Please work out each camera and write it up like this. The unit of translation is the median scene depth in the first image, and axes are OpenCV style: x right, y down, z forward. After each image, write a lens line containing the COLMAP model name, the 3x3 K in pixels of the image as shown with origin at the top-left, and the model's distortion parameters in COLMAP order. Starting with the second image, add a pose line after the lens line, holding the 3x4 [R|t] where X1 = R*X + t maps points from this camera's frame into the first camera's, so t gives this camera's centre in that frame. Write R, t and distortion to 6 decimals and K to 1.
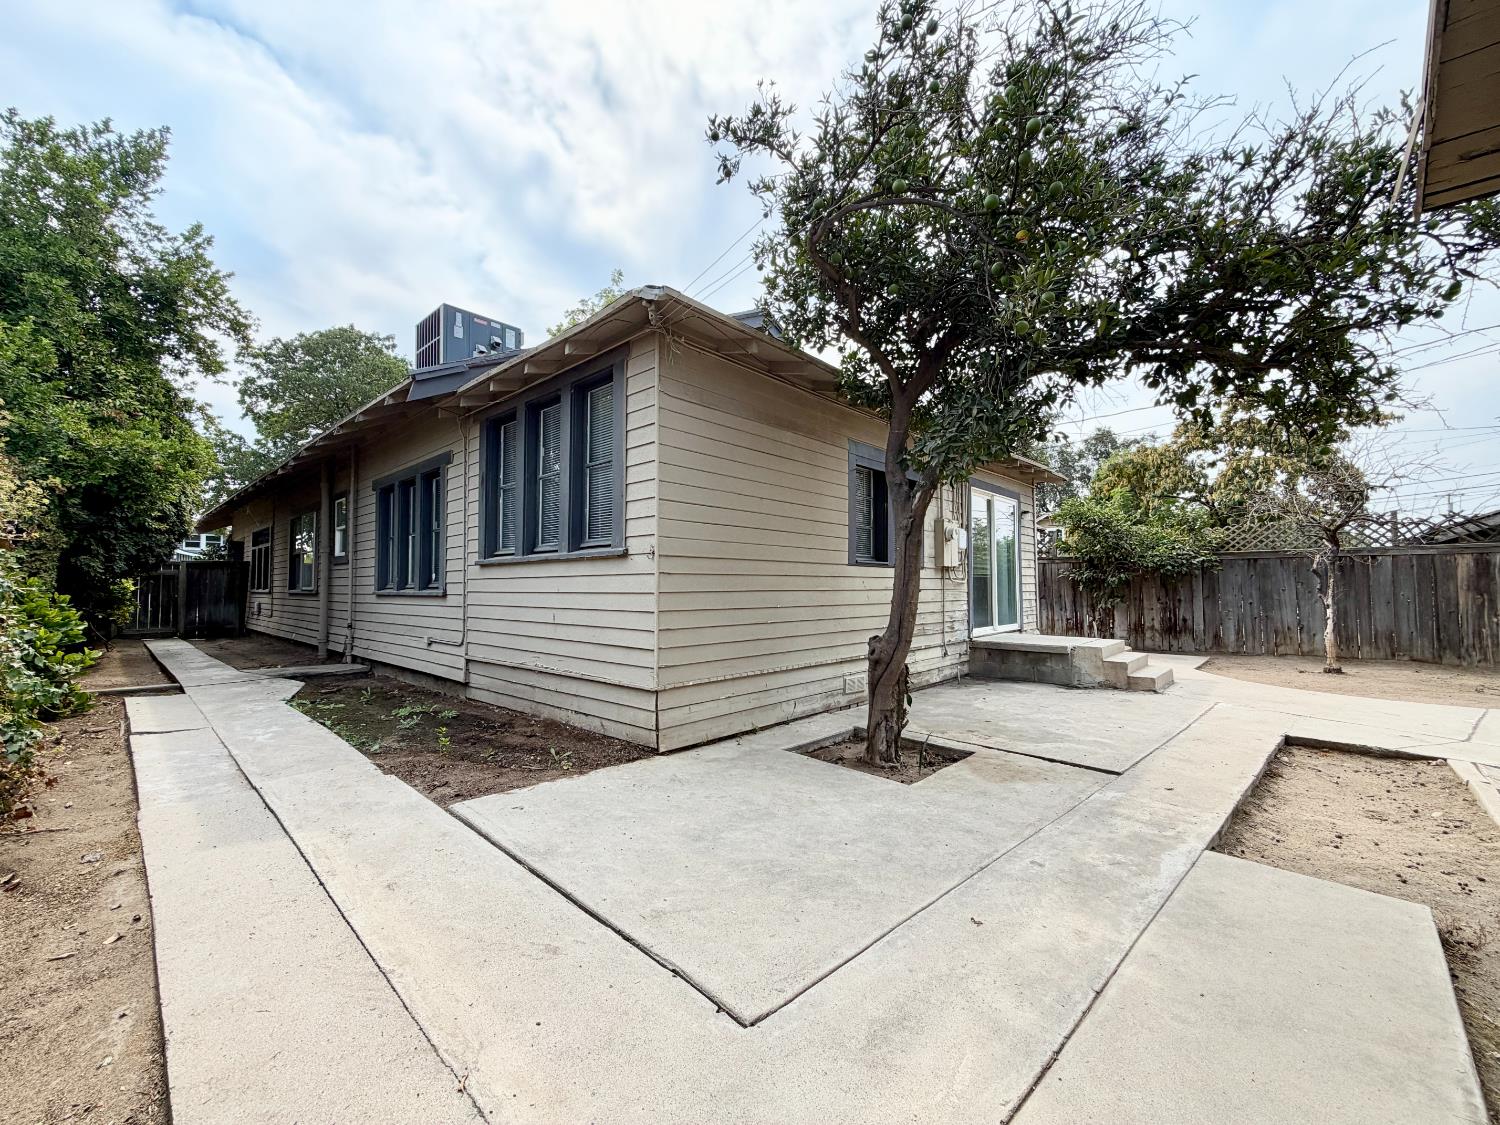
lens RADIAL K [[597.4, 0, 747.8], [0, 597.4, 564.4], [0, 0, 1]] dist [0.000574, -0.000235]
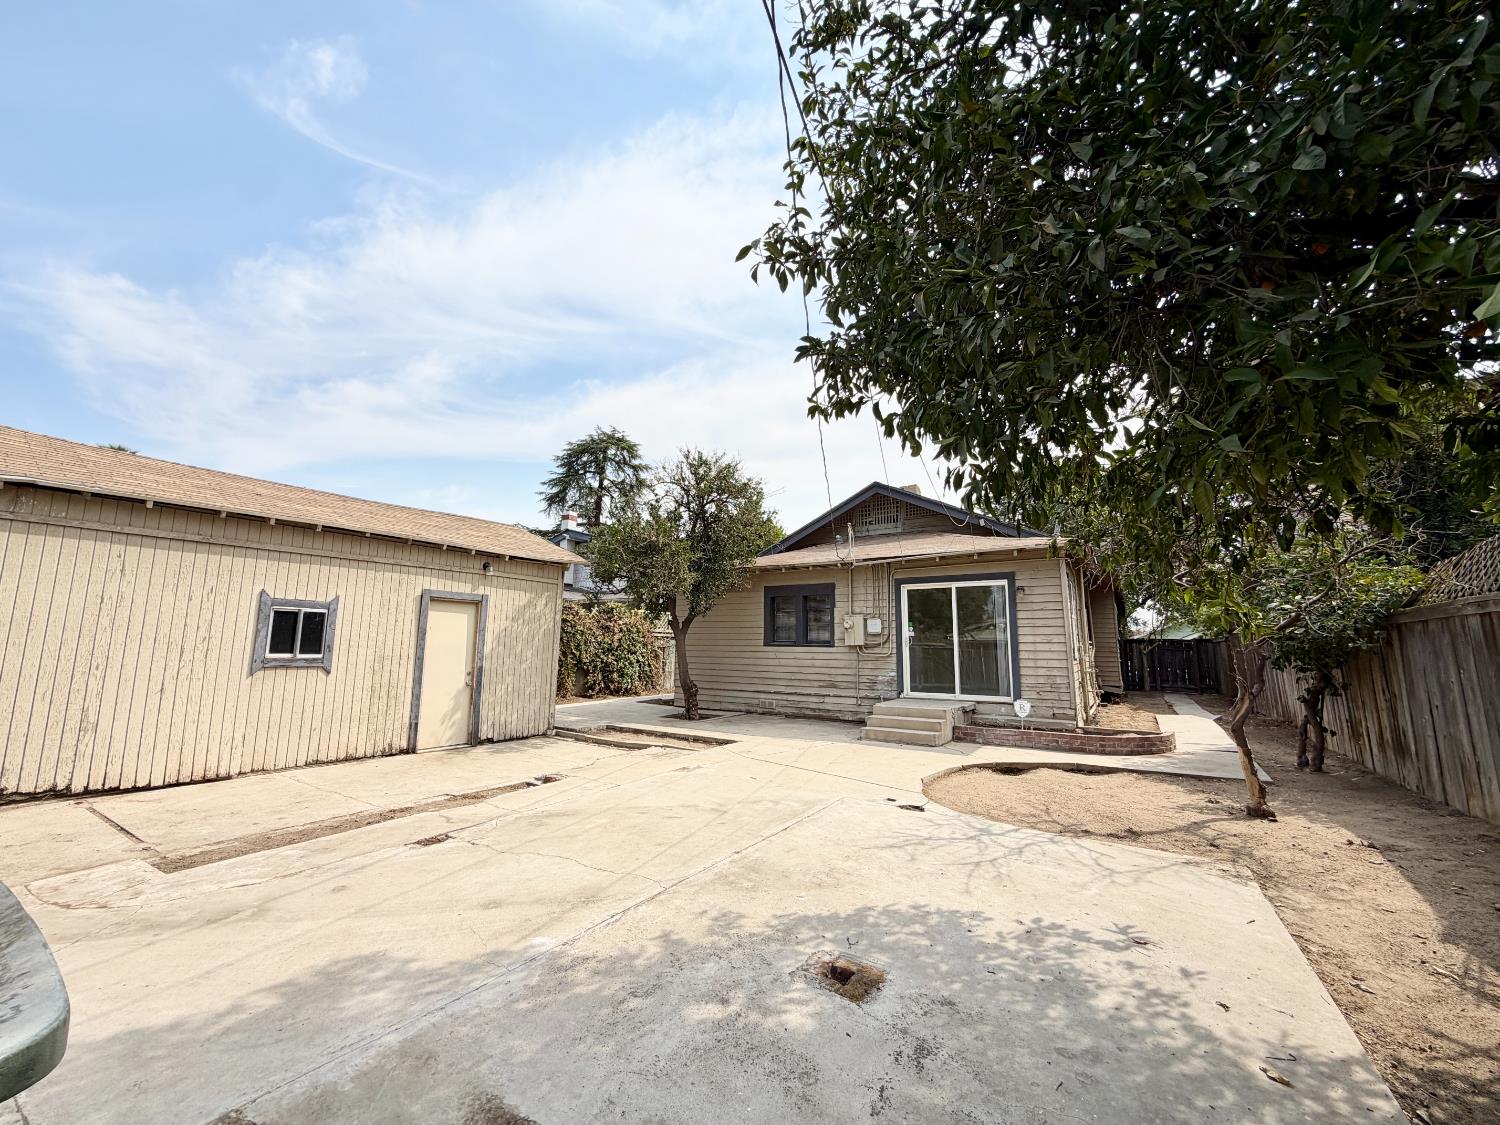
lens RADIAL K [[597.4, 0, 747.8], [0, 597.4, 564.4], [0, 0, 1]] dist [0.000574, -0.000235]
pose [[0.161168, -0.140537, -0.976870, 2.271100], [0.026919, 0.990067, -0.137995, 0.005186], [0.986560, -0.004056, 0.163350, 0.601554]]
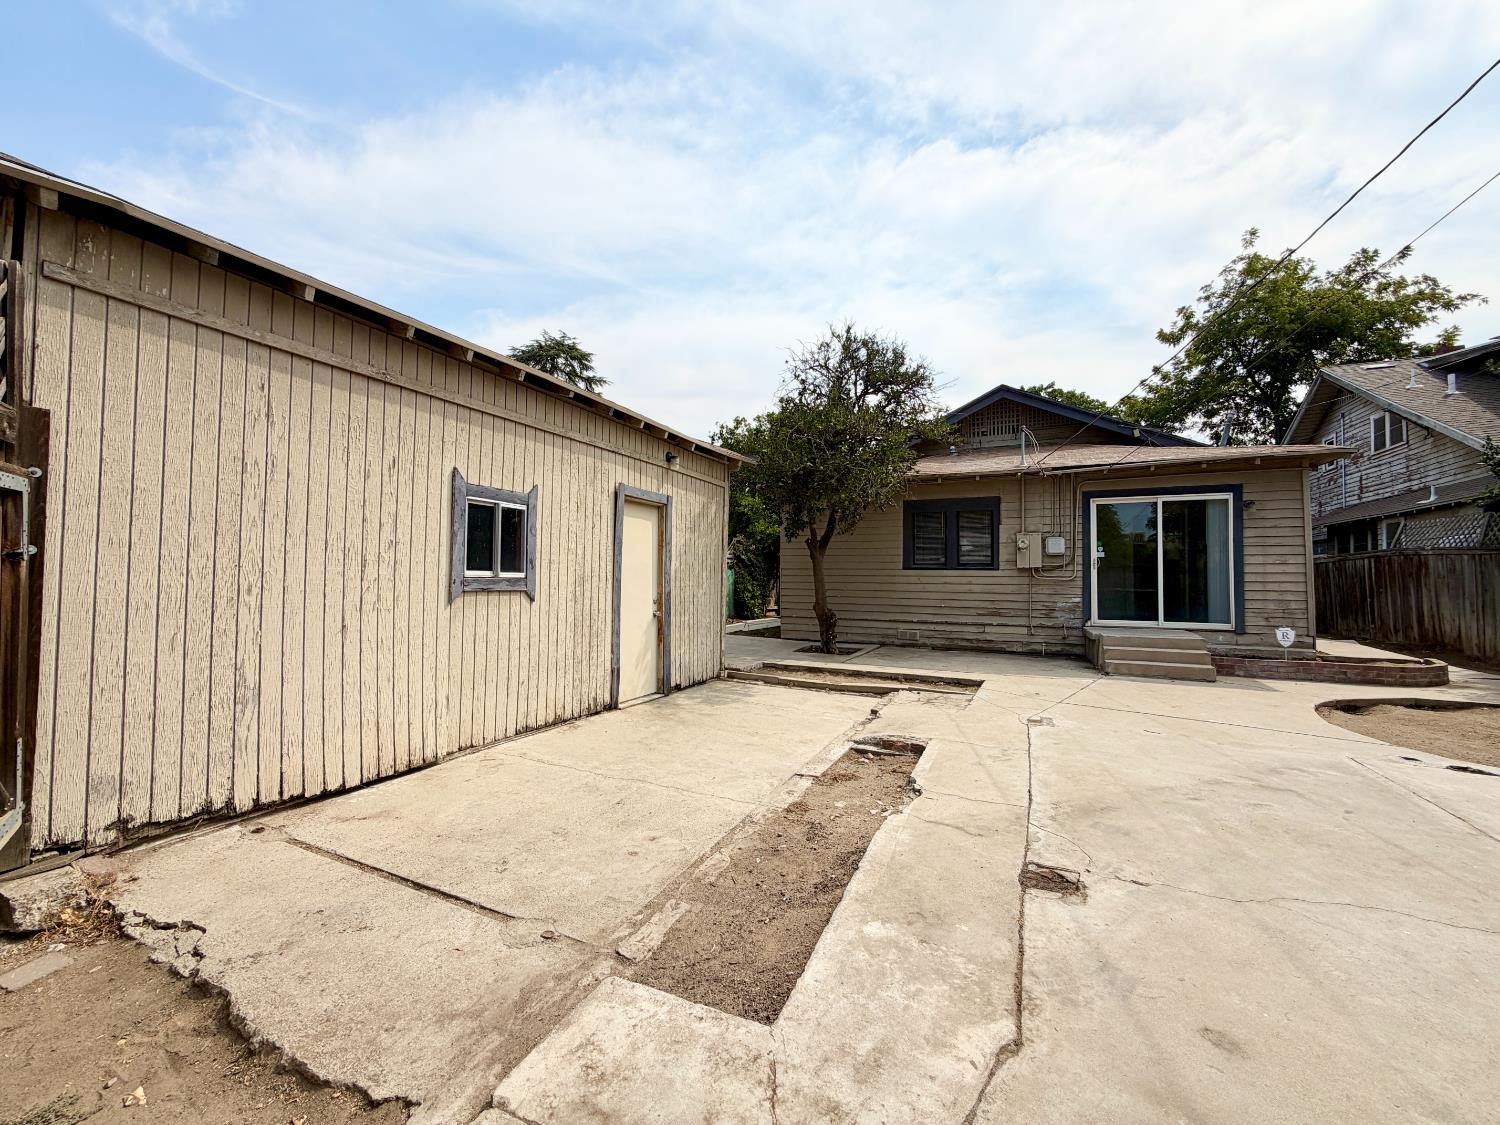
lens RADIAL K [[597.4, 0, 747.8], [0, 597.4, 564.4], [0, 0, 1]] dist [0.000574, -0.000235]
pose [[0.294407, -0.026003, -0.955326, 1.785186], [0.027079, 0.999455, -0.018860, 0.007628], [0.955296, -0.020317, 0.294951, 0.003024]]
